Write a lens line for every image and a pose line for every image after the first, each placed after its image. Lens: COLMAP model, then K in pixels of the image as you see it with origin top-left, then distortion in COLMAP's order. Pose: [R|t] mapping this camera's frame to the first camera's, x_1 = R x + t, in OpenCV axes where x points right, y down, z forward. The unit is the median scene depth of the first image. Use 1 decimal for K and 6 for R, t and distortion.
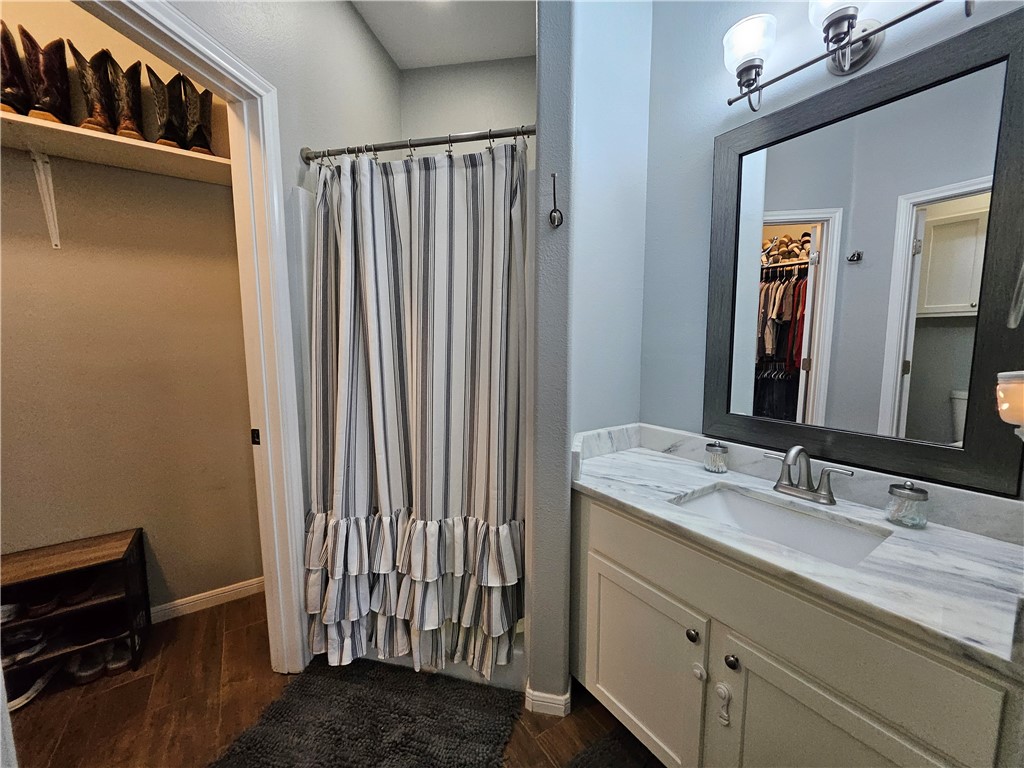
lens RADIAL K [[404.3, 0, 514.6], [0, 404.3, 381.2], [0, 0, 1]] dist [-0.001288, -0.000235]
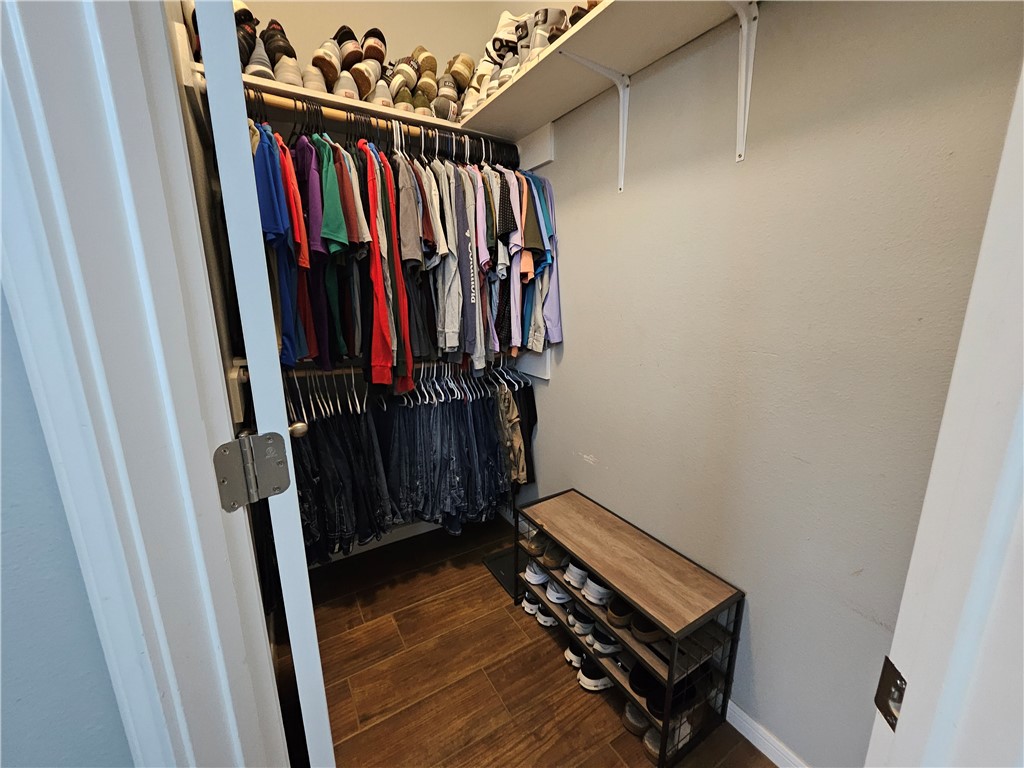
lens RADIAL K [[404.3, 0, 513.8], [0, 404.3, 392.8], [0, 0, 1]] dist [-0.001288, -0.000235]
pose [[-0.039450, 0.229458, -0.972519, -0.388025], [-0.094190, 0.968089, 0.232234, -0.078618], [0.994772, 0.100763, -0.016579, 0.681821]]
